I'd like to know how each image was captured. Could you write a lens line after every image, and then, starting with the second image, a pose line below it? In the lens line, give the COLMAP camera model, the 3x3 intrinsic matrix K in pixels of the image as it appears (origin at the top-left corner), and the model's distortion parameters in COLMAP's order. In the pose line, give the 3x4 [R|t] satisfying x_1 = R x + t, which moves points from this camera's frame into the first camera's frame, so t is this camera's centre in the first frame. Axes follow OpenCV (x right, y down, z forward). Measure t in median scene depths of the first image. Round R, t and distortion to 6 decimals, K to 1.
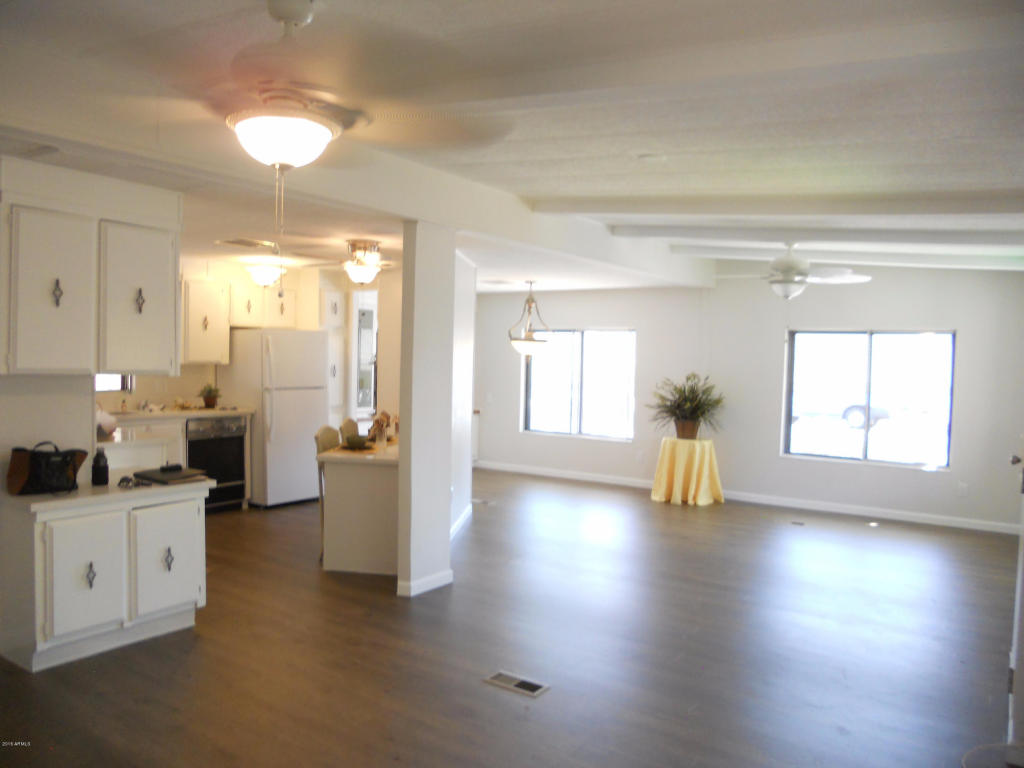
lens RADIAL K [[802.0, 0, 507.5], [0, 802.0, 385.1], [0, 0, 1]] dist [-0.034279, 0.008817]
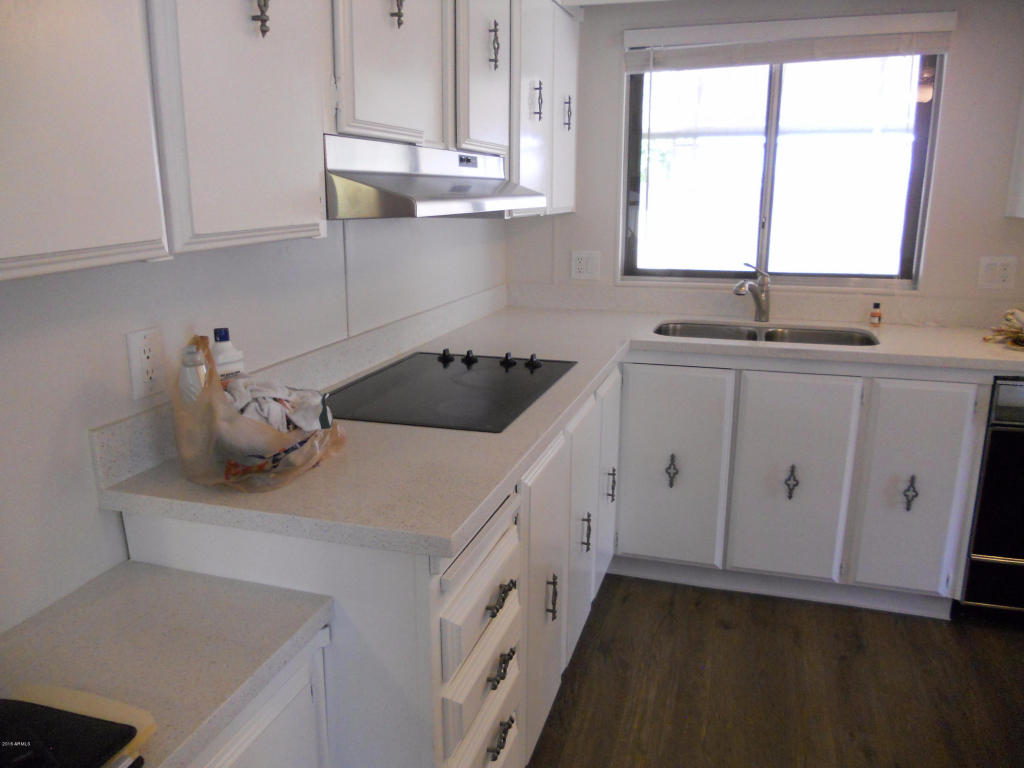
lens RADIAL K [[802.0, 0, 512.6], [0, 802.0, 384.0], [0, 0, 1]] dist [-0.034279, 0.008817]
pose [[0.326441, 0.202490, -0.923274, -0.130863], [-0.033099, 0.978634, 0.202928, -0.017469], [0.944638, -0.035685, 0.326168, 0.629220]]
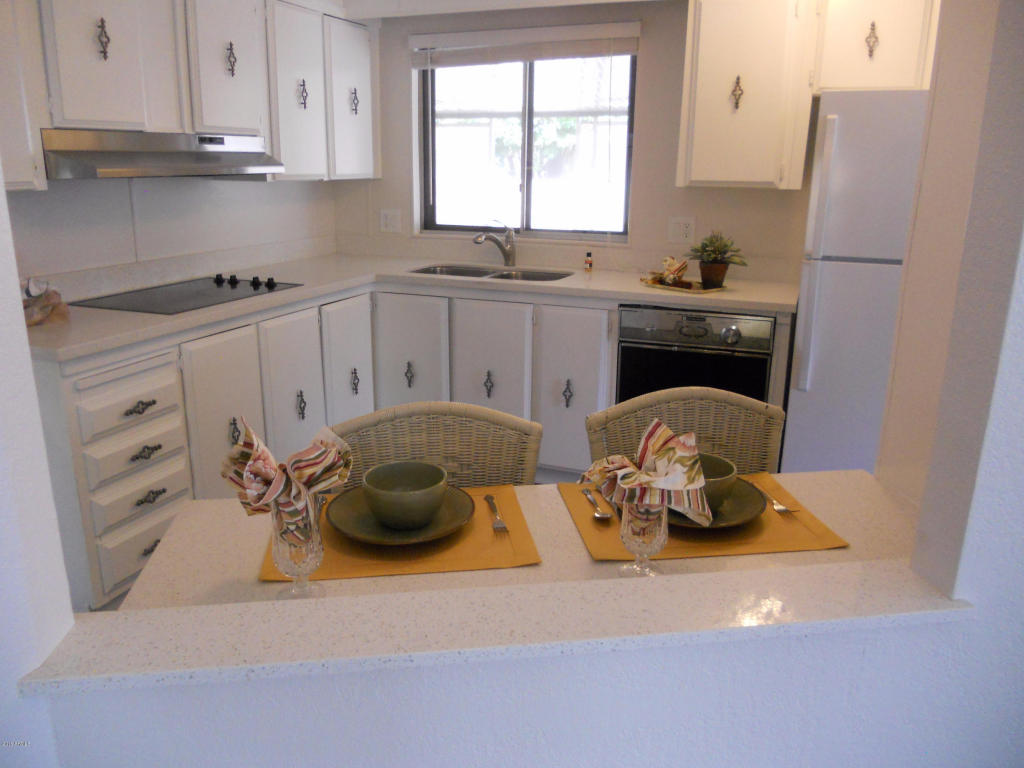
lens RADIAL K [[802.0, 0, 510.2], [0, 802.0, 381.9], [0, 0, 1]] dist [-0.034279, 0.008817]
pose [[0.243379, 0.240628, -0.939609, 0.040341], [-0.049053, 0.970551, 0.235847, -0.020058], [0.968690, -0.011309, 0.248016, 0.758833]]
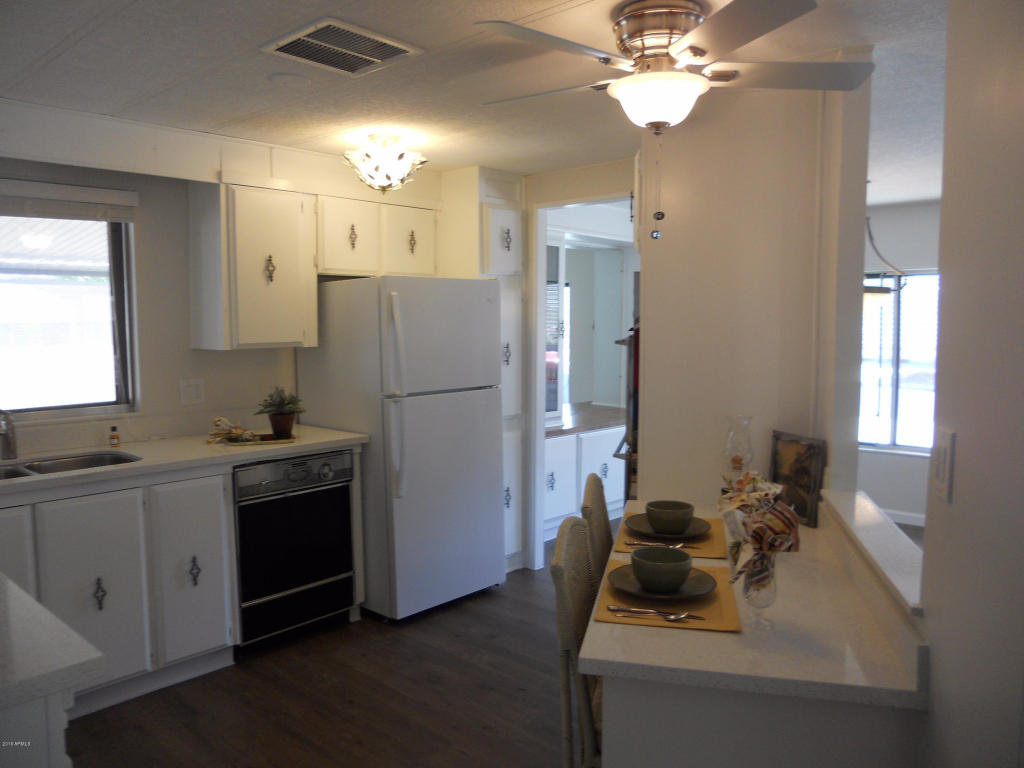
lens RADIAL K [[802.0, 0, 511.0], [0, 802.0, 384.6], [0, 0, 1]] dist [-0.034279, 0.008817]
pose [[0.991930, -0.011744, -0.126239, -0.160532], [0.017069, 0.999006, 0.041187, -0.021709], [0.125630, -0.043009, 0.991144, 0.503793]]
